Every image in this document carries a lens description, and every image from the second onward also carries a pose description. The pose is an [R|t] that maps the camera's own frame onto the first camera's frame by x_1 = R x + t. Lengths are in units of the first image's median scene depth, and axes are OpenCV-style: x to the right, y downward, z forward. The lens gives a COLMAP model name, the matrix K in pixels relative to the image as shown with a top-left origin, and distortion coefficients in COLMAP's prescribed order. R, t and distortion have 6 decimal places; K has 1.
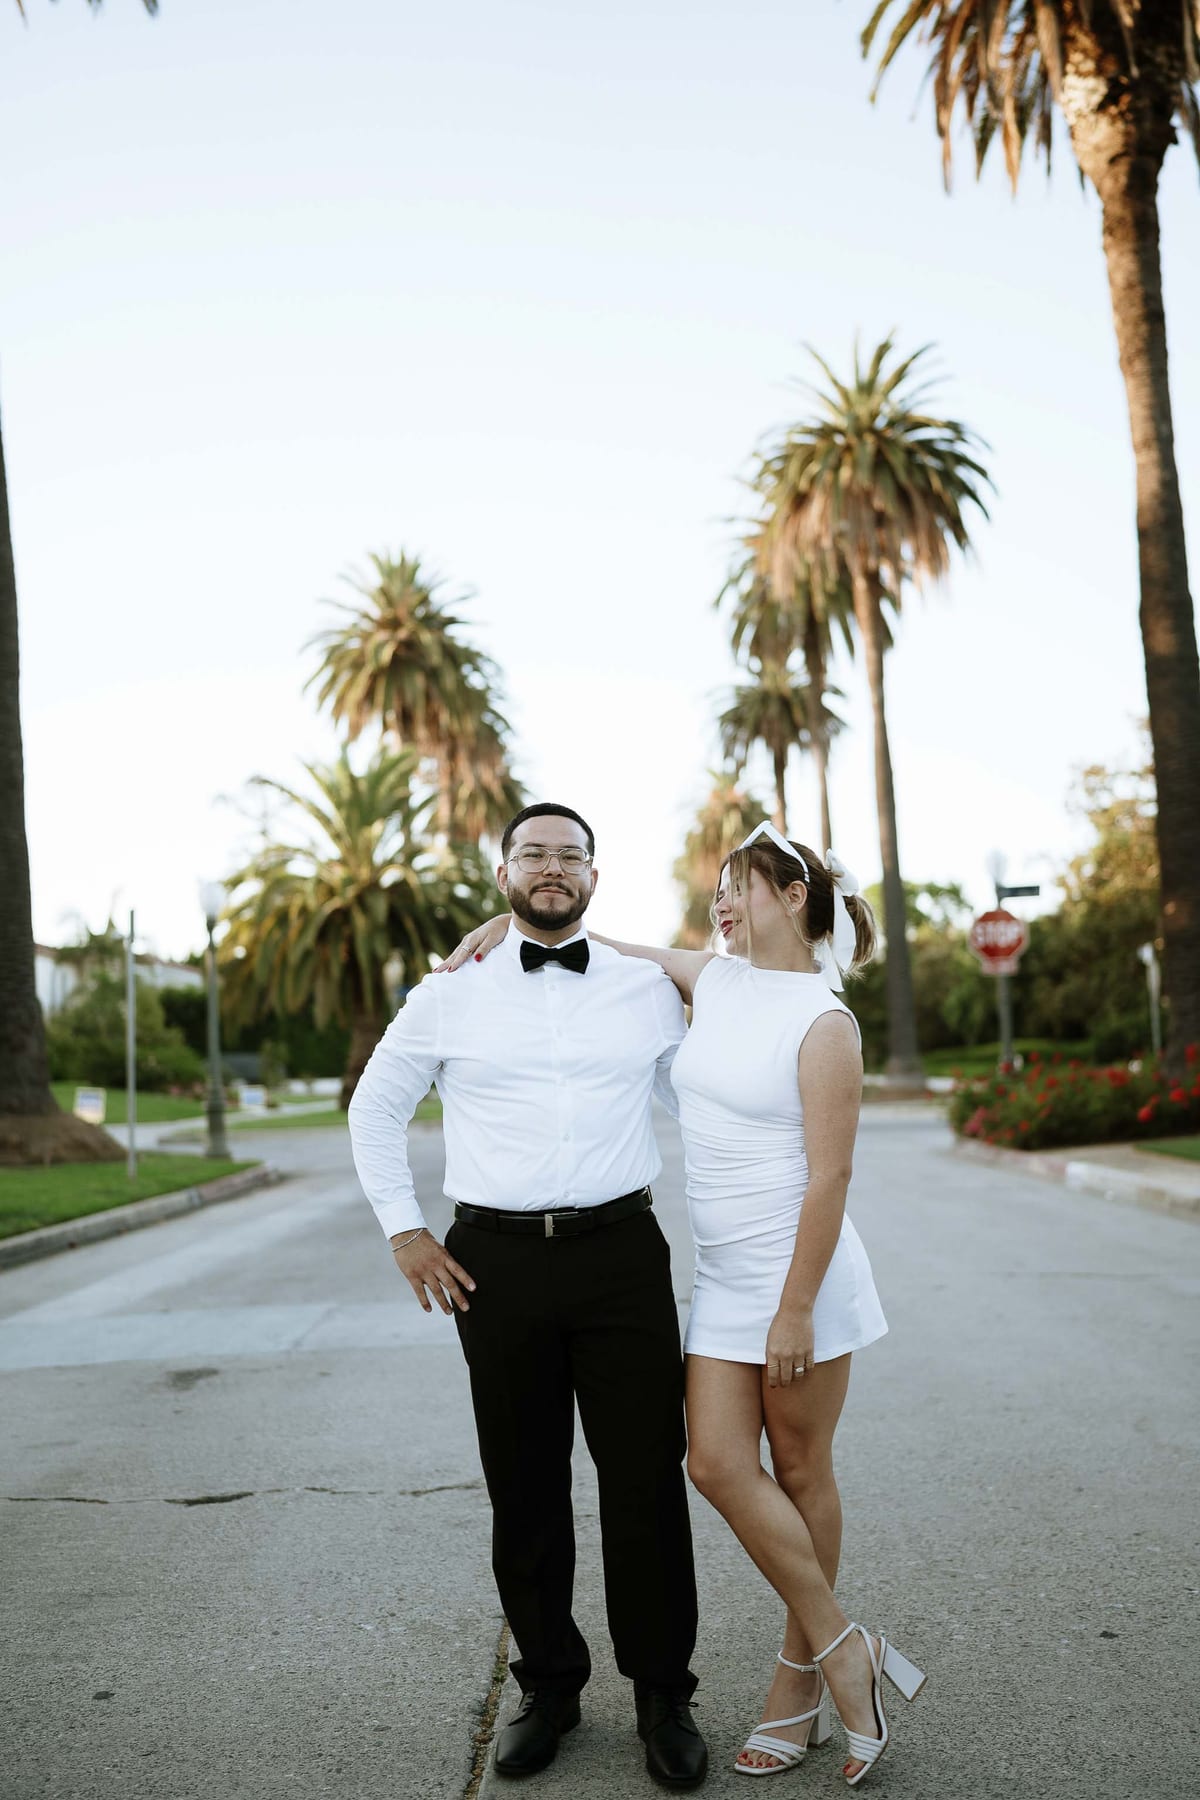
lens RADIAL K [[1726.7, 0, 589.9], [0, 1726.7, 910.6], [0, 0, 1]] dist [-0.051958, 0.171882]
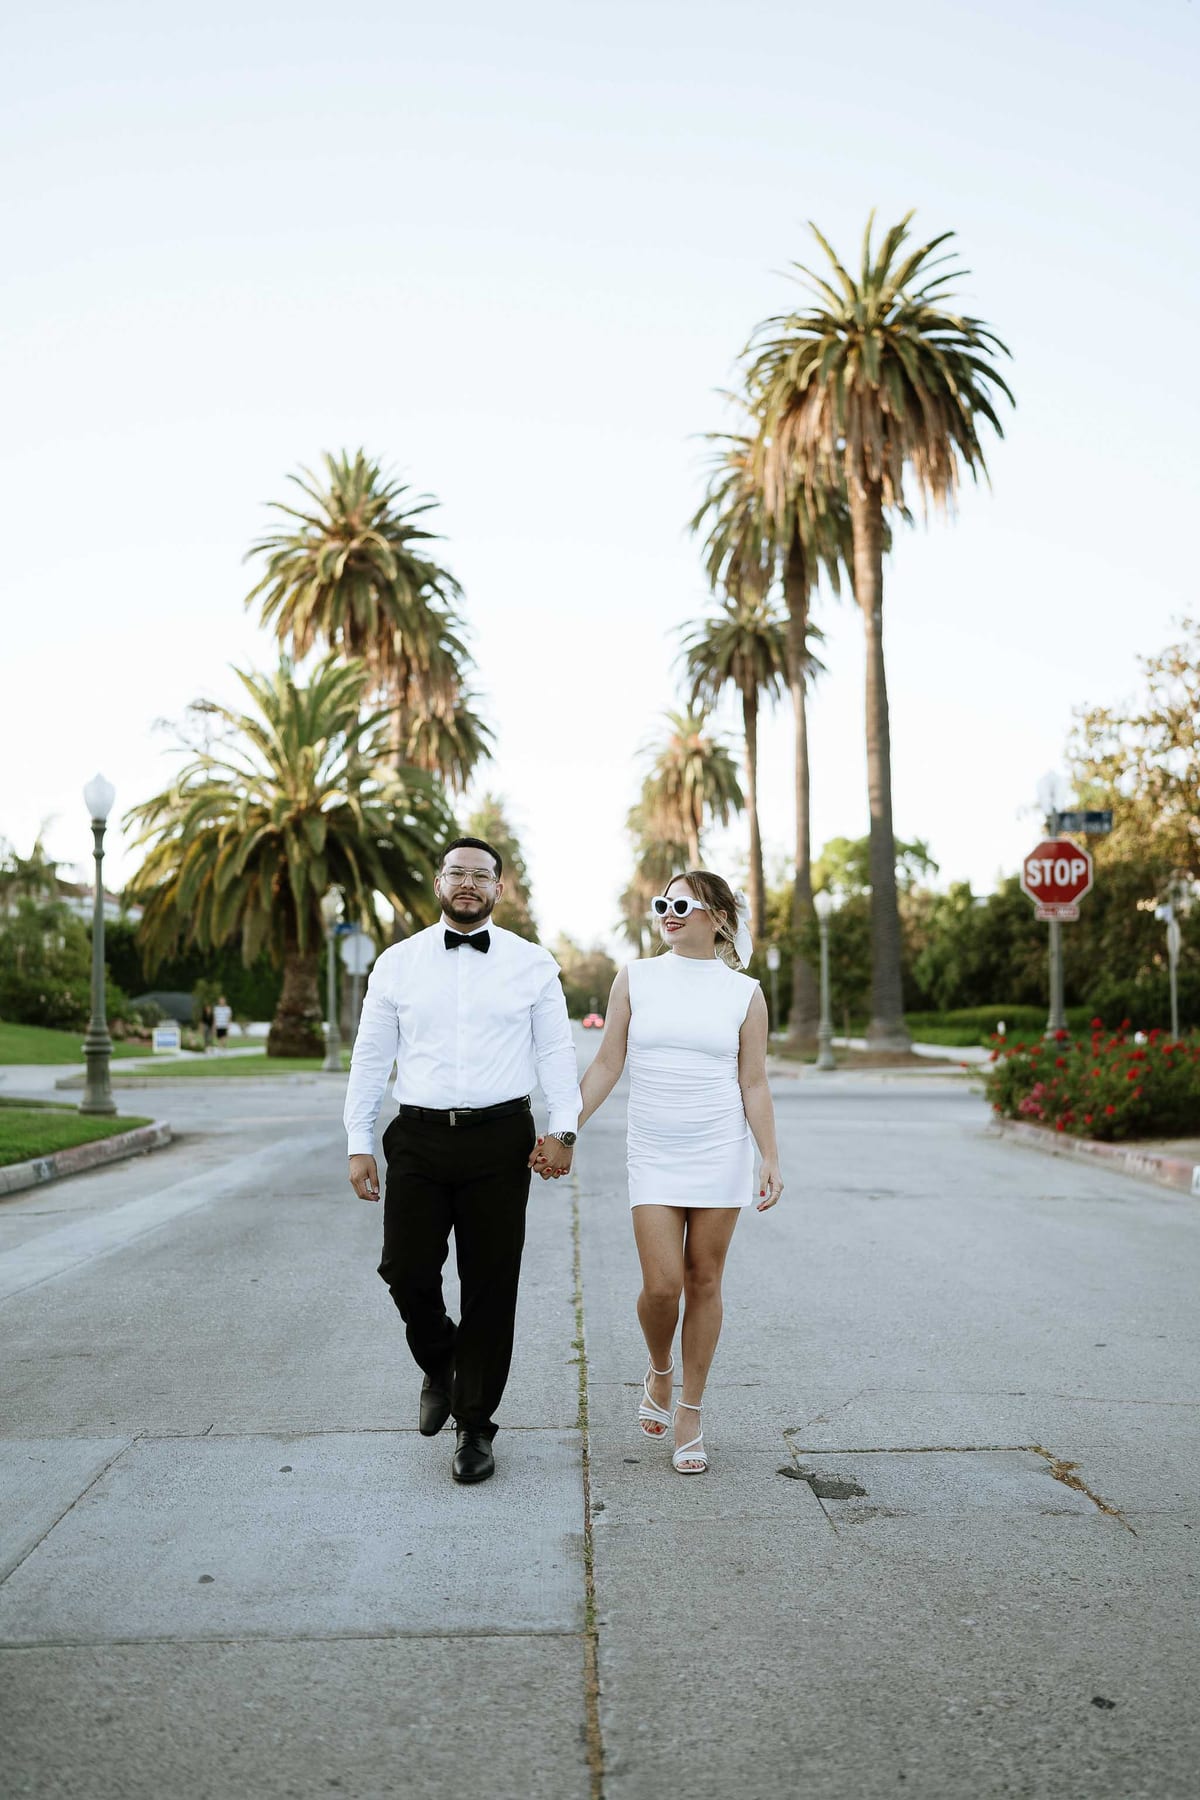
lens RADIAL K [[1725.6, 0, 592.4], [0, 1725.6, 907.2], [0, 0, 1]] dist [-0.051650, 0.157940]
pose [[0.998919, 0.034321, 0.031361, -0.004804], [-0.035115, 0.999068, 0.025104, 0.008367], [-0.030470, -0.026178, 0.999193, 0.087560]]
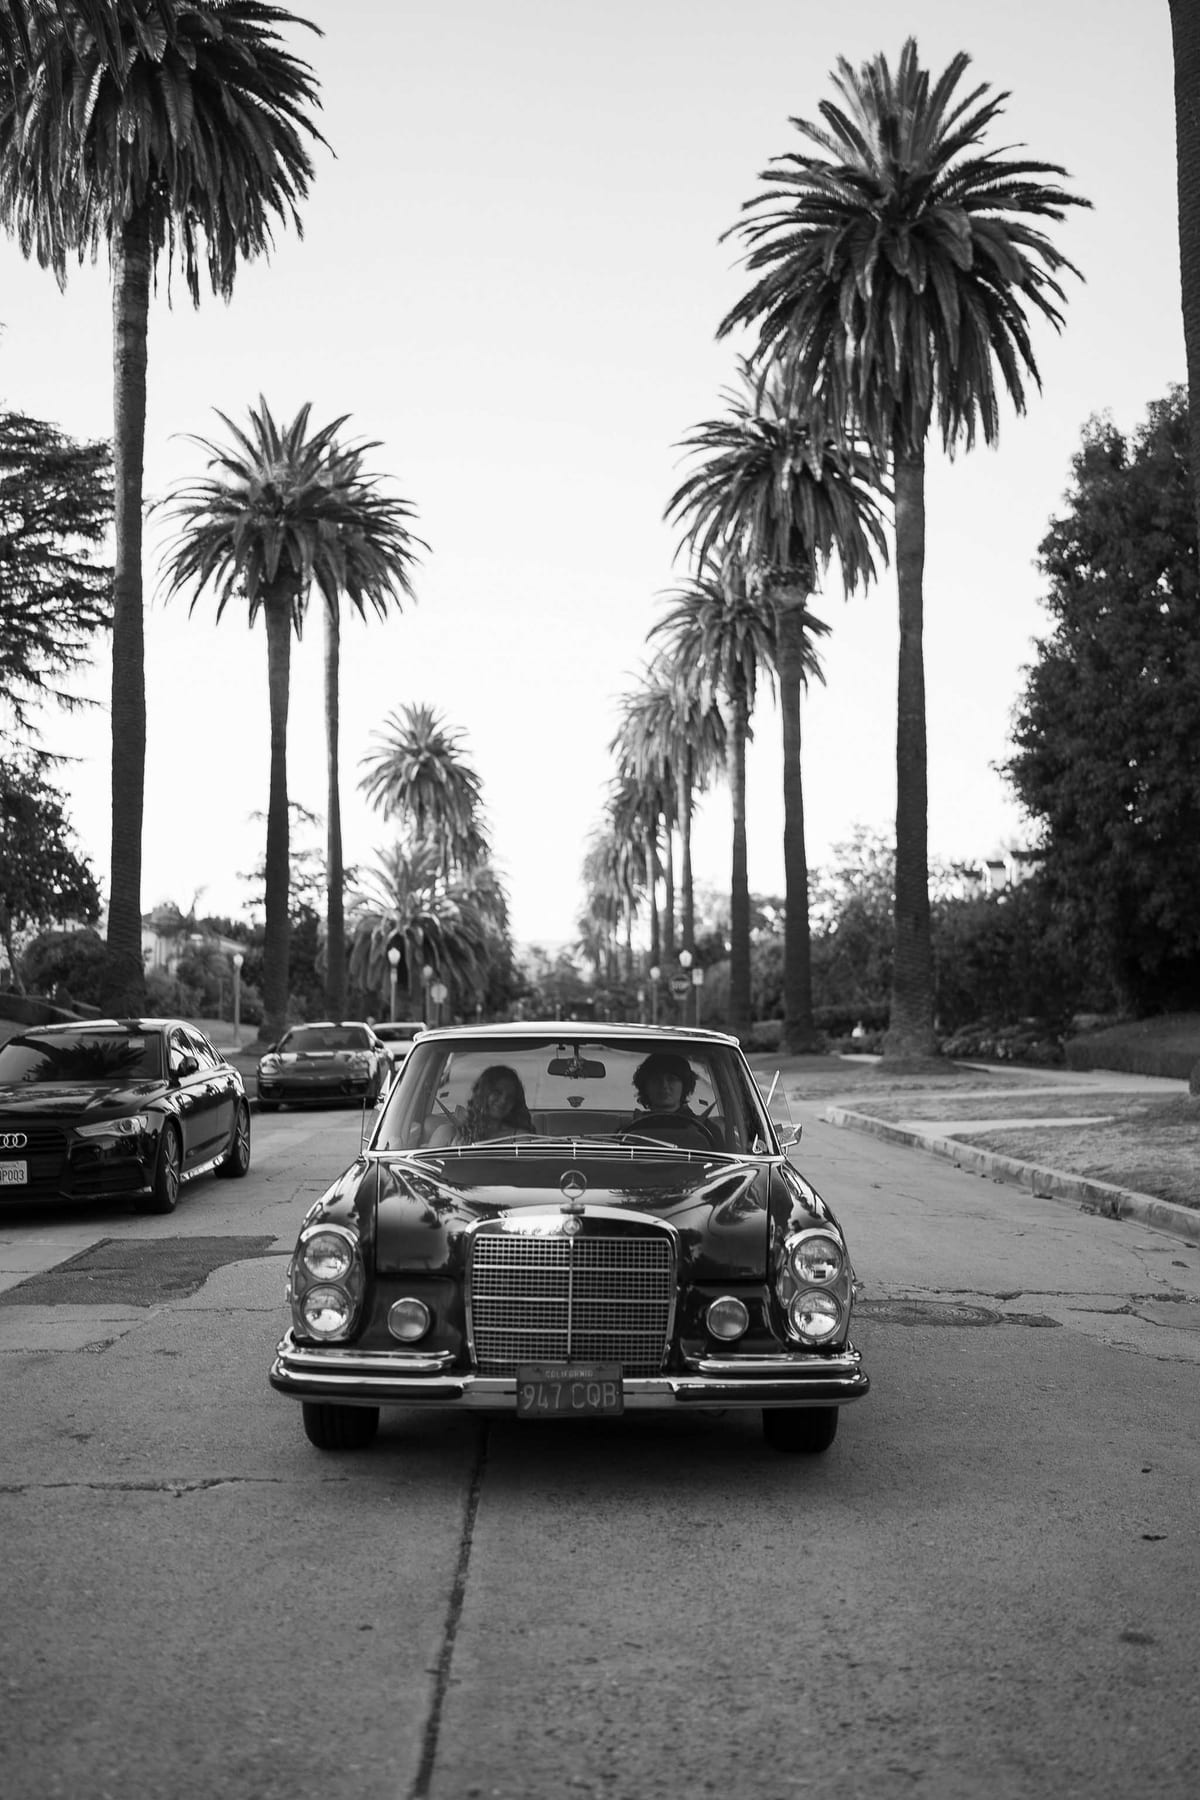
lens RADIAL K [[1776.8, 0, 600.7], [0, 1776.8, 908.1], [0, 0, 1]] dist [-0.047833, 0.172914]
pose [[0.997509, 0.047188, 0.052431, -0.025016], [-0.048614, 0.998472, 0.026260, -0.088846], [-0.051112, -0.028743, 0.998279, -0.914006]]
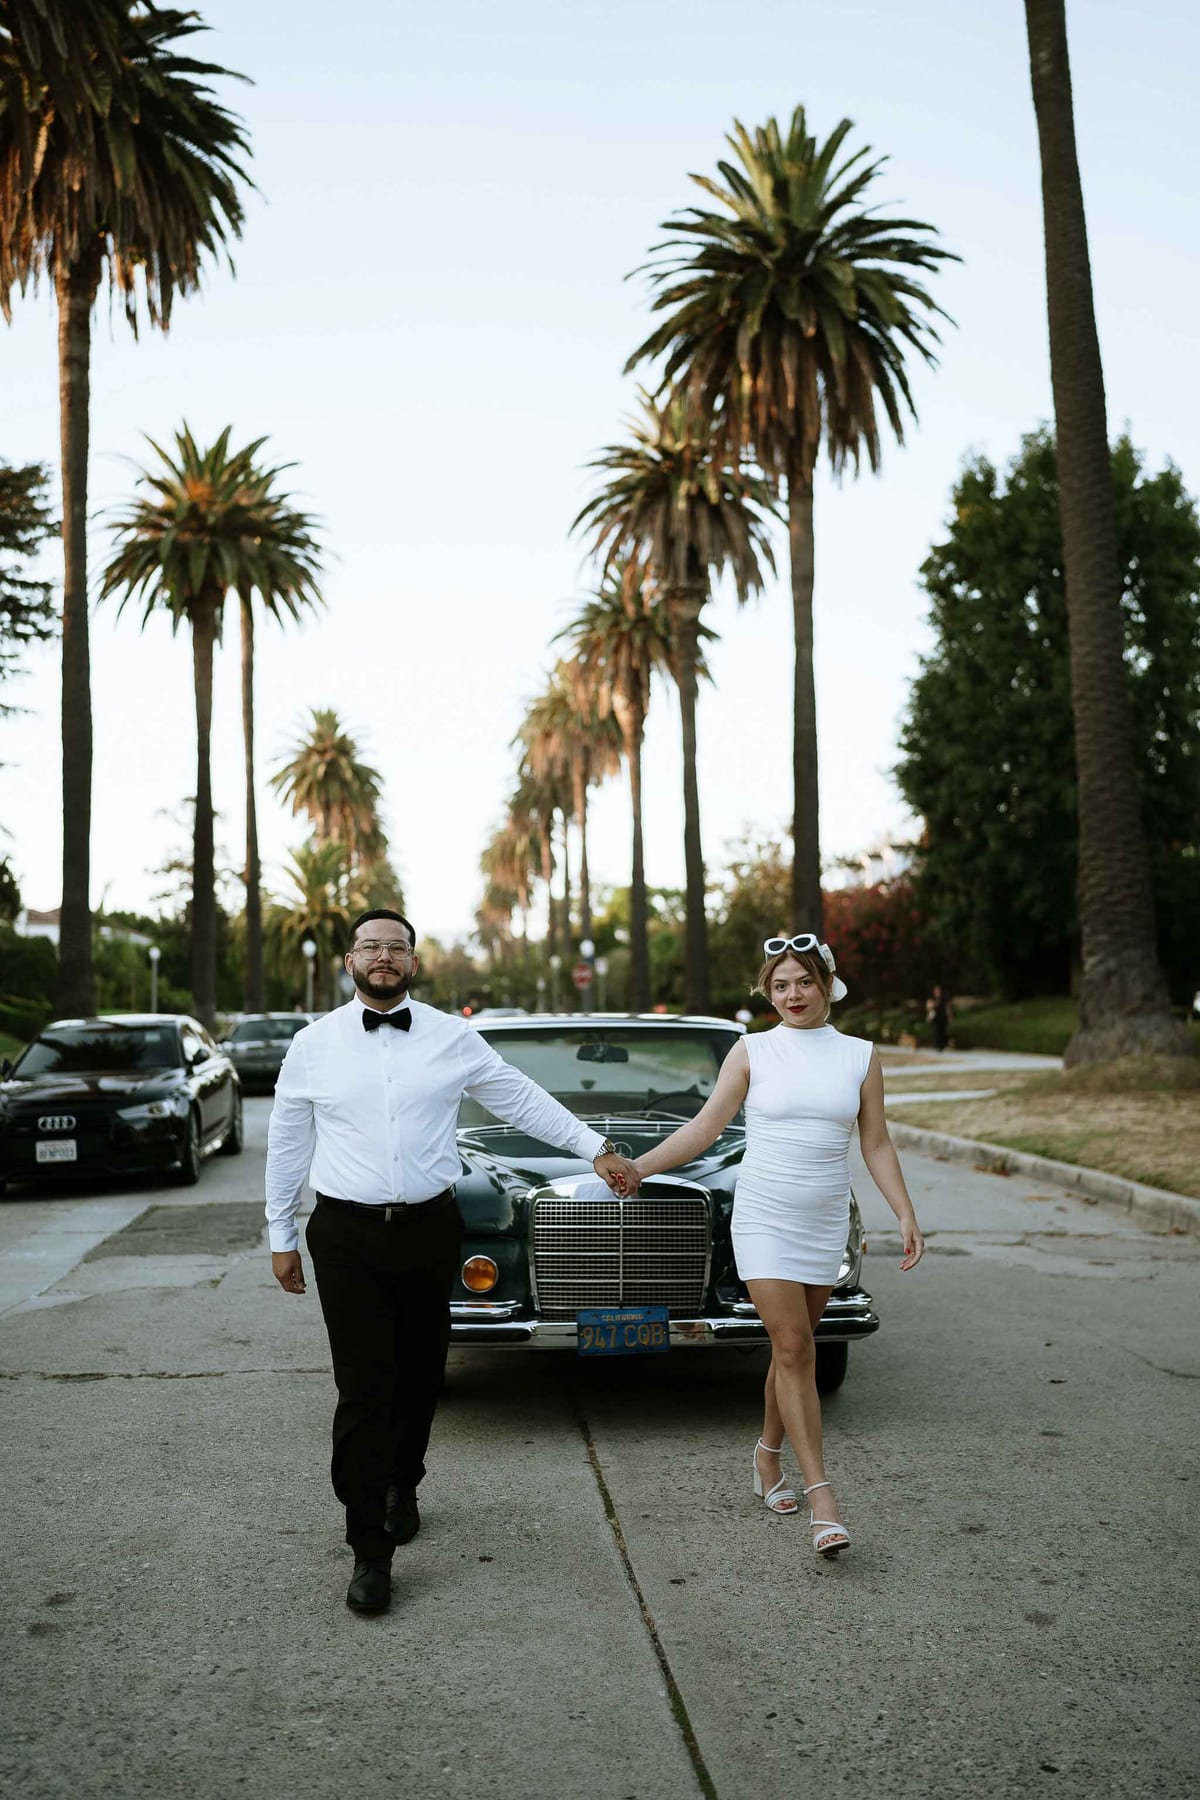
lens RADIAL K [[1729.9, 0, 593.7], [0, 1729.9, 903.1], [0, 0, 1]] dist [-0.046659, 0.159838]
pose [[0.992819, 0.038923, 0.113119, -0.043719], [-0.042239, 0.998741, 0.027067, -0.093070], [-0.111923, -0.031651, 0.993213, -0.954235]]
